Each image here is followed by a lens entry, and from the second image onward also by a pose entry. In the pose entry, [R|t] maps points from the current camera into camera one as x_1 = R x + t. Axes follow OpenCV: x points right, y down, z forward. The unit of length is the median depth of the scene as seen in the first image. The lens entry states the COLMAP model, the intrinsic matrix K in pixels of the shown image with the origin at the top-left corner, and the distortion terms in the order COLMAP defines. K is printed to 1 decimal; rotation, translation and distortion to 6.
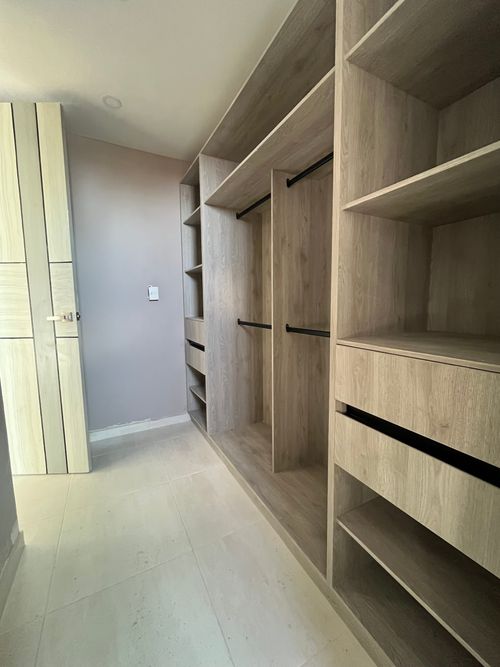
lens RADIAL K [[270.2, 0, 251.5], [0, 270.2, 332.1], [0, 0, 1]] dist [-0.005794, 0.000036]
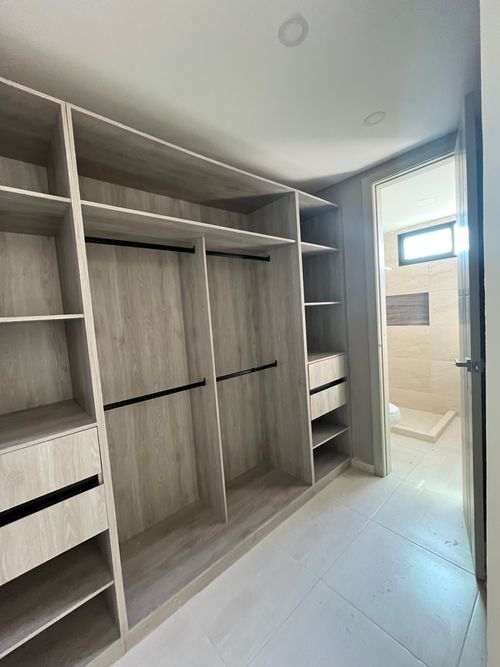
lens RADIAL K [[270.2, 0, 250.1], [0, 270.2, 331.1], [0, 0, 1]] dist [-0.005794, 0.000036]
pose [[-0.221194, -0.032451, 0.974690, -0.932102], [0.177788, 0.981356, 0.073020, -0.250673], [-0.958887, 0.189440, -0.211300, 1.024166]]
